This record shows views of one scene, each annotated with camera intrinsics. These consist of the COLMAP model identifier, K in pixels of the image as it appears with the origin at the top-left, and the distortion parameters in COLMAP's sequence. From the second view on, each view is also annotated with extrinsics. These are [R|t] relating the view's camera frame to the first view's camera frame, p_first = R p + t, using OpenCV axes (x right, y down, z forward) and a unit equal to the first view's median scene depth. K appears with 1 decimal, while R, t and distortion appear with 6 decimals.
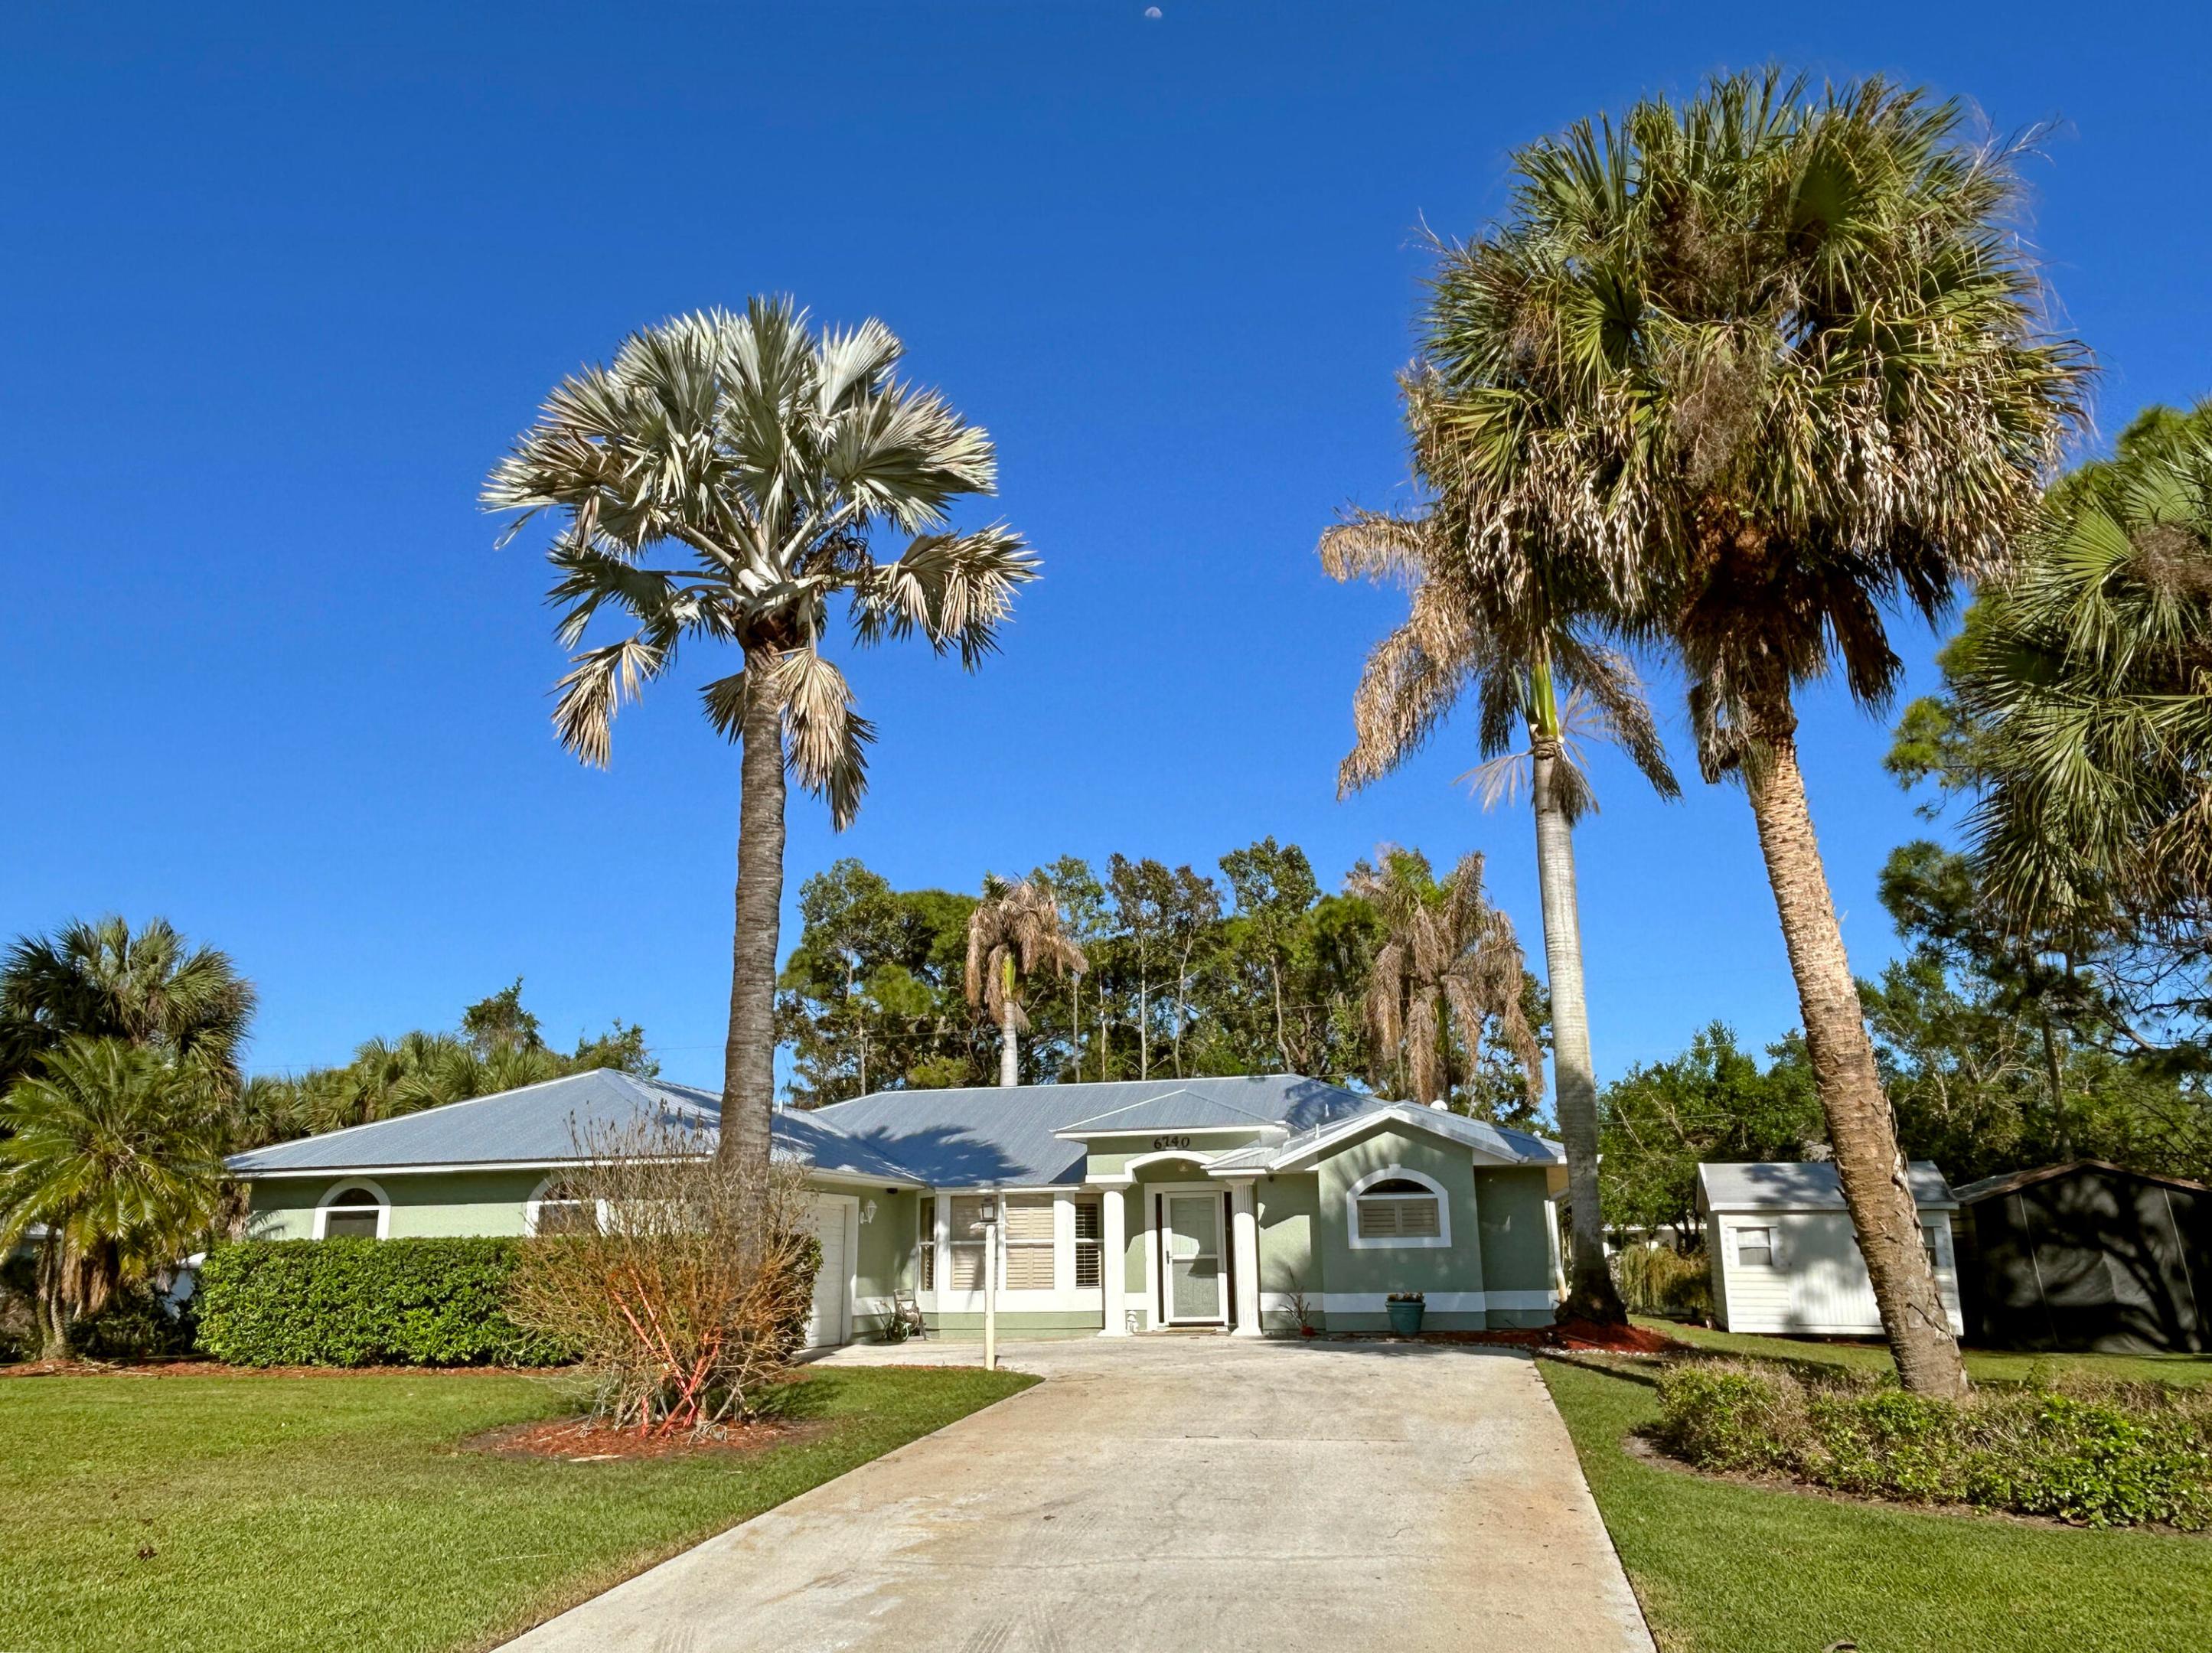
lens RADIAL K [[1563.2, 0, 1107.6], [0, 1563.2, 854.4], [0, 0, 1]] dist [0.008283, -0.003171]
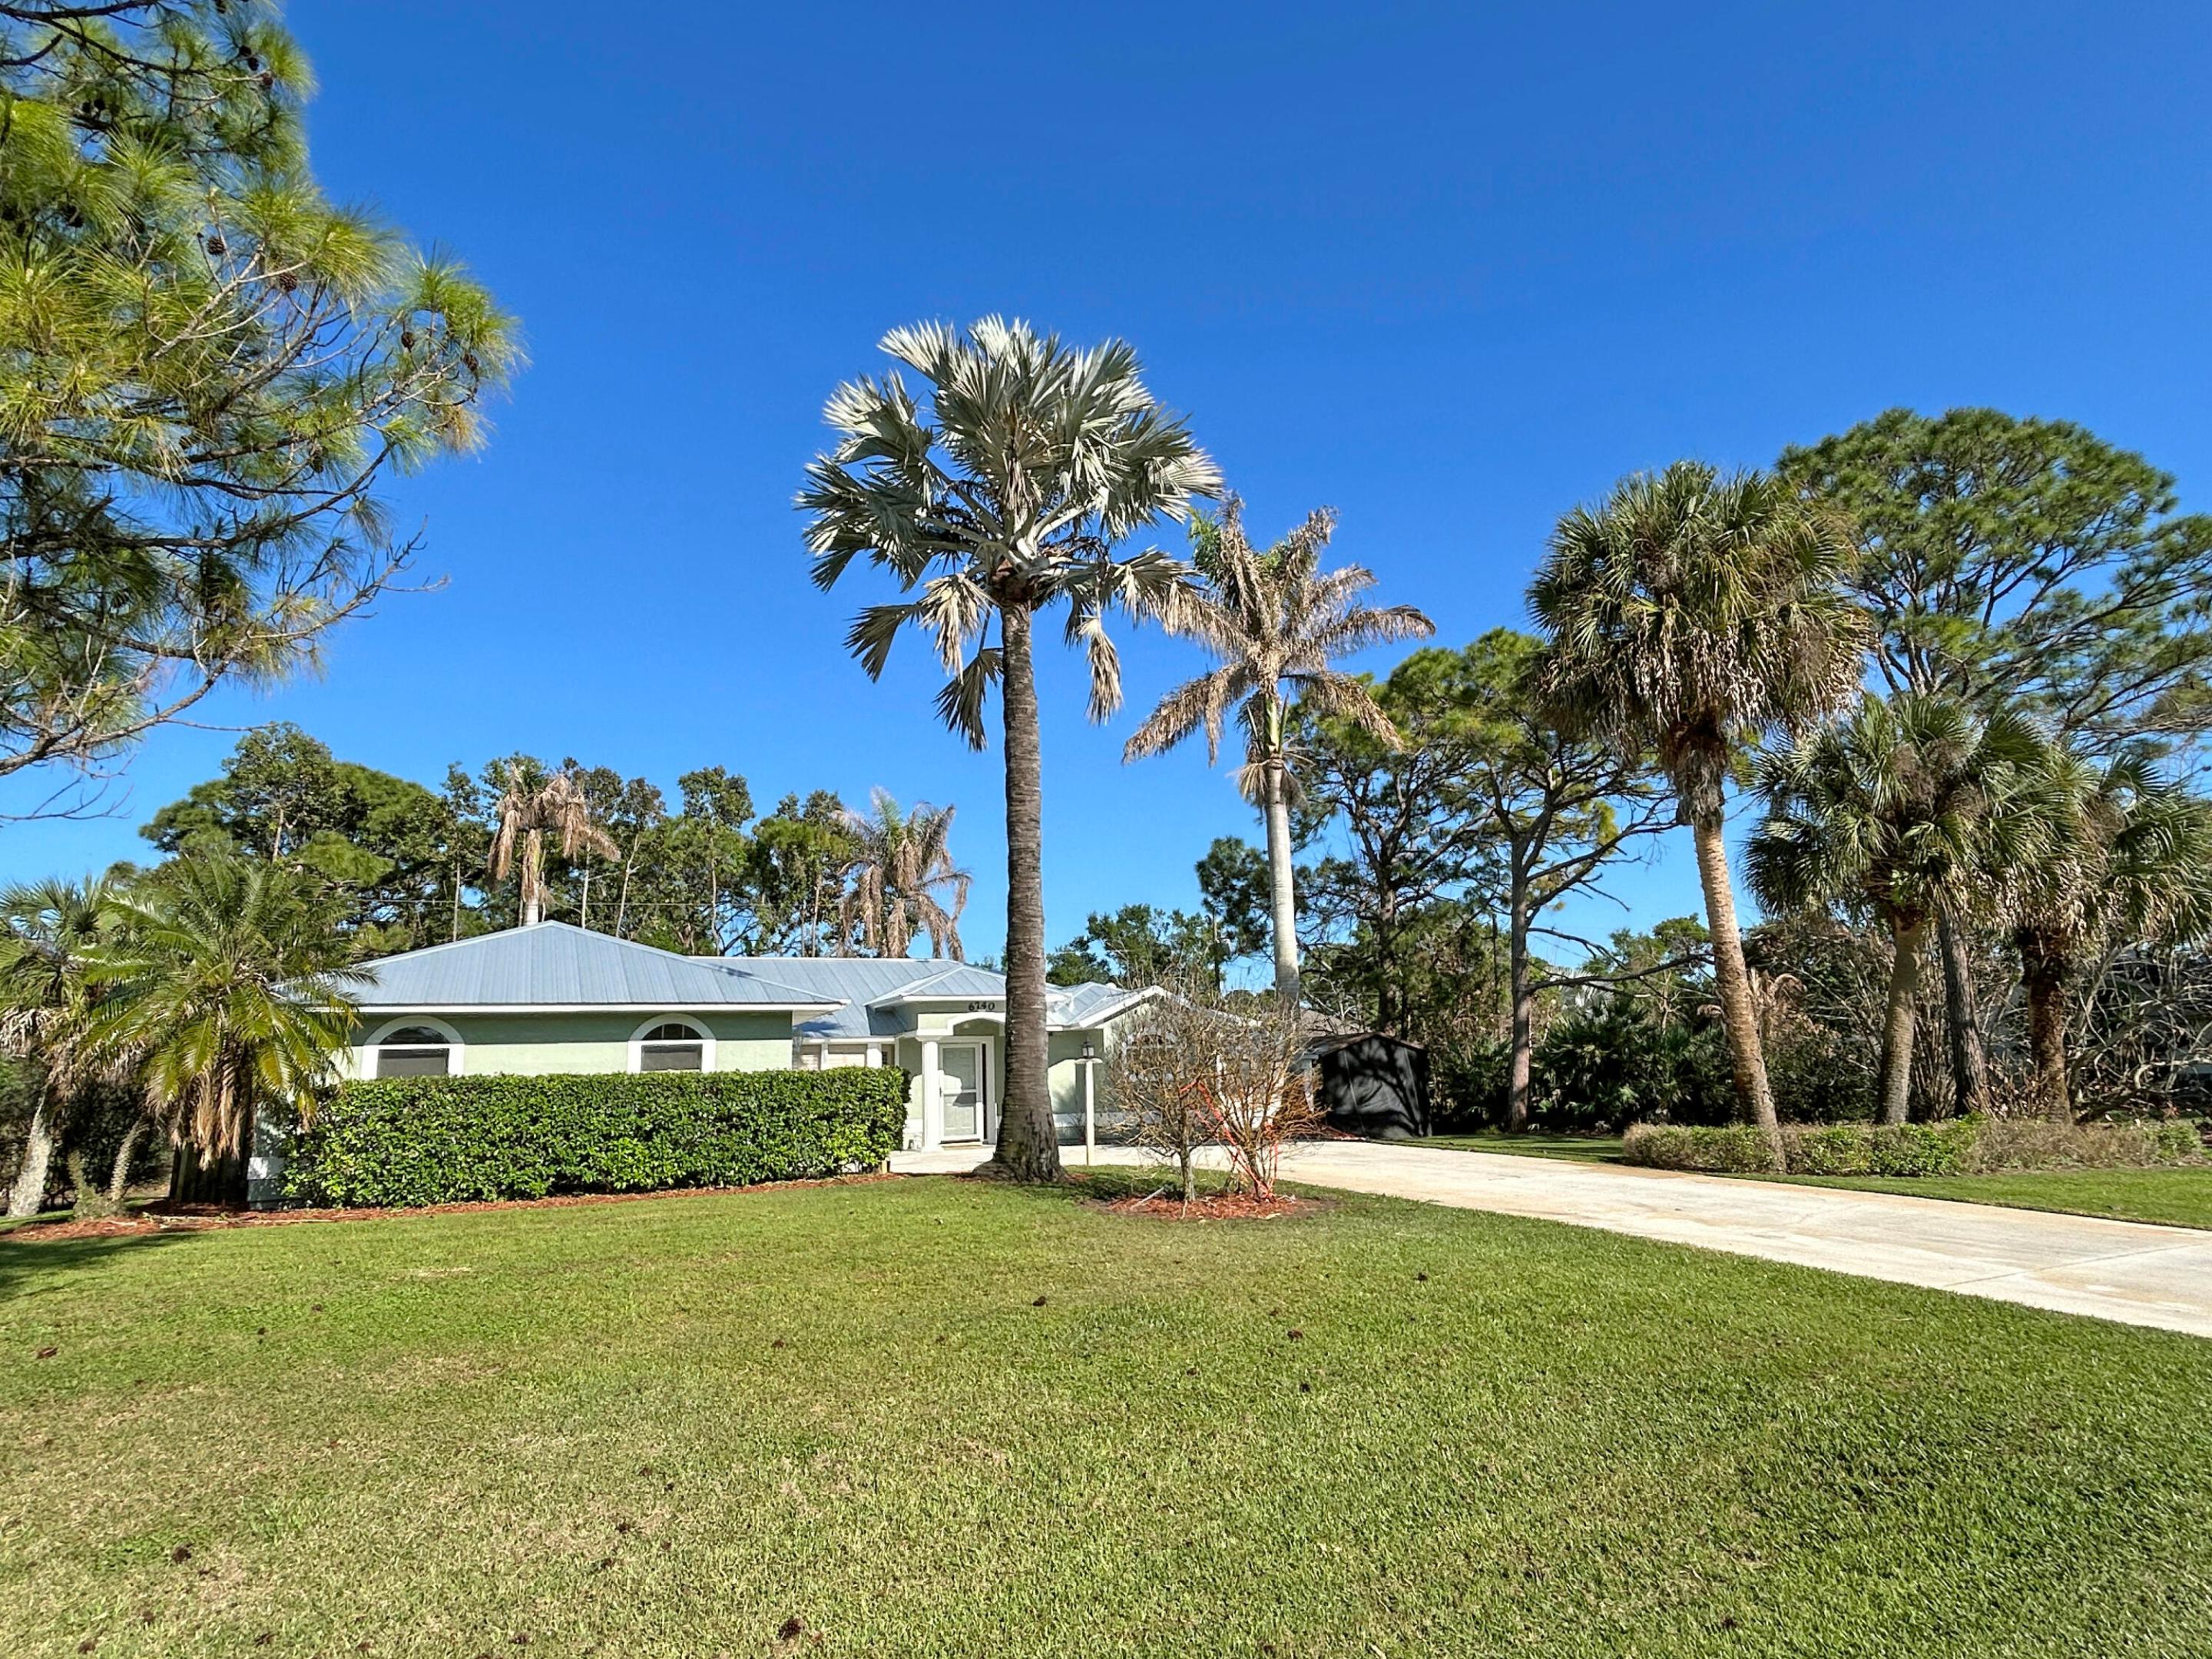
lens RADIAL K [[1210.9, 0, 1073.4], [0, 1210.9, 840.7], [0, 0, 1]] dist [-0.003727, -0.000398]
pose [[0.790288, 0.112129, 0.602388, -0.510830], [-0.132982, 0.991068, -0.010015, 0.041202], [-0.598130, -0.072192, 0.798140, 0.127353]]
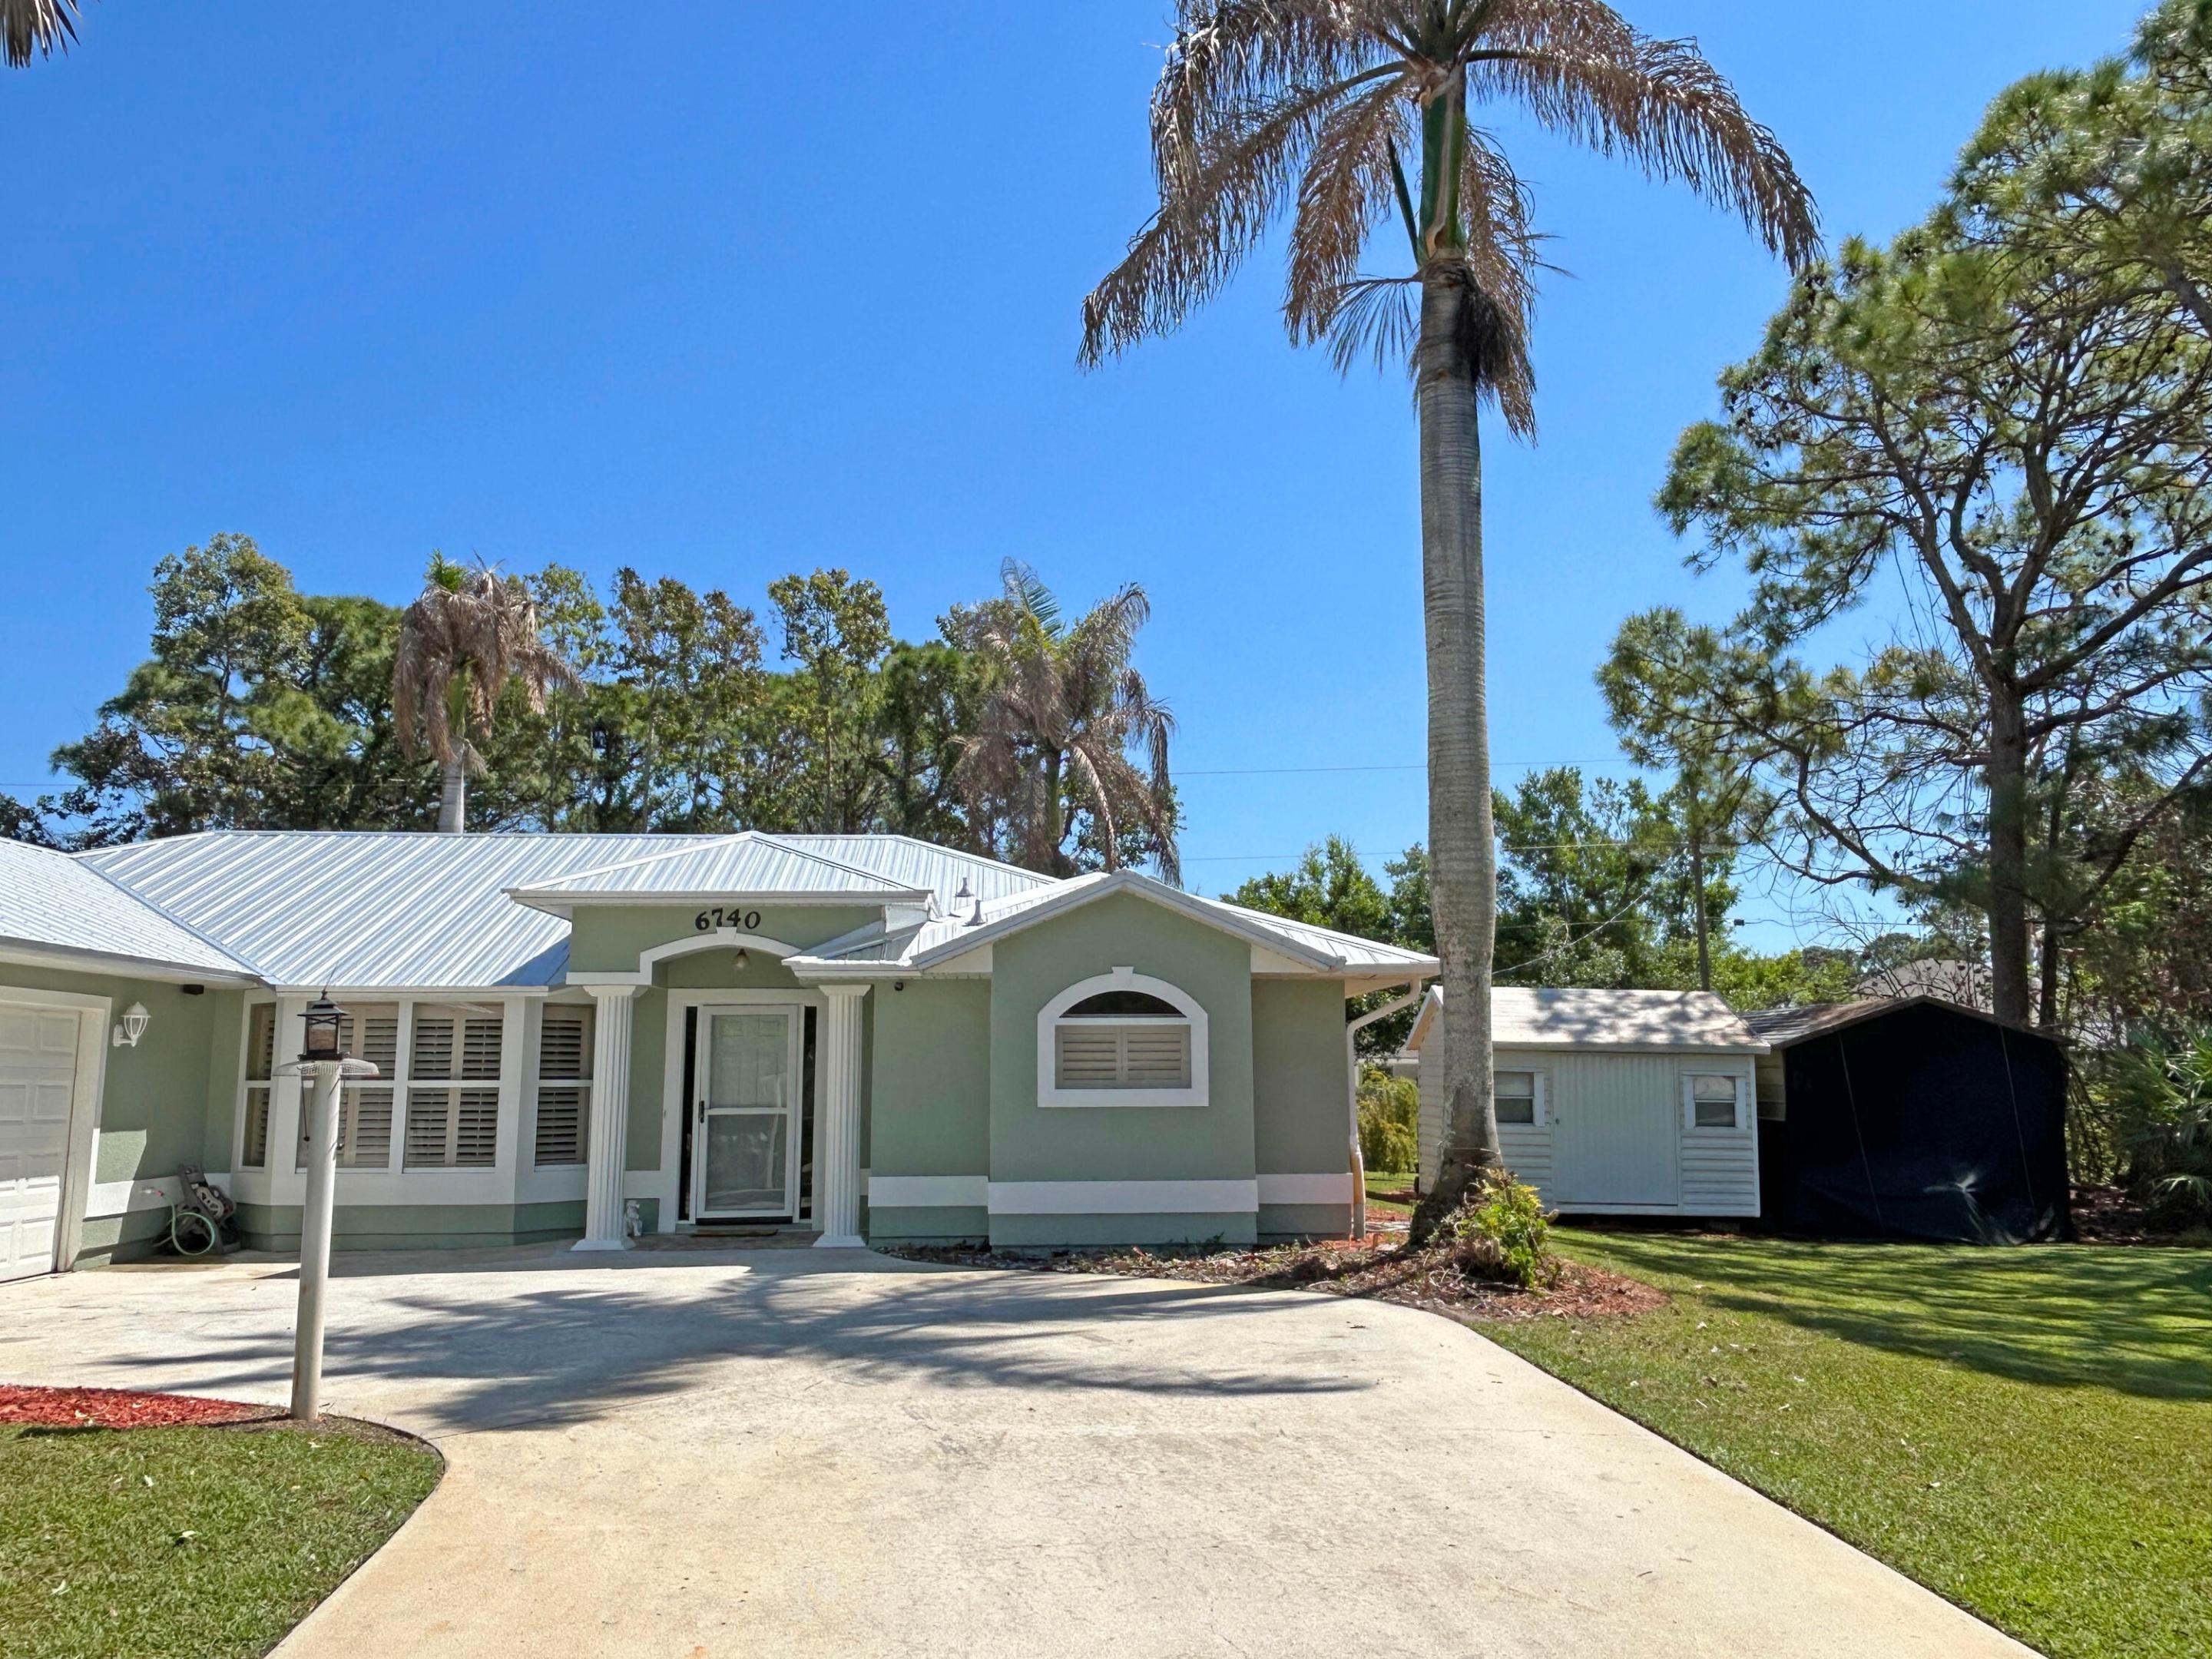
lens RADIAL K [[1599.1, 0, 1112.3], [0, 1599.1, 841.0], [0, 0, 1]] dist [0.020464, -0.000476]
pose [[0.948736, 0.058668, 0.310577, -0.008509], [-0.090855, 0.991771, 0.090194, 0.085437], [-0.302730, -0.113788, 0.946259, 0.384024]]
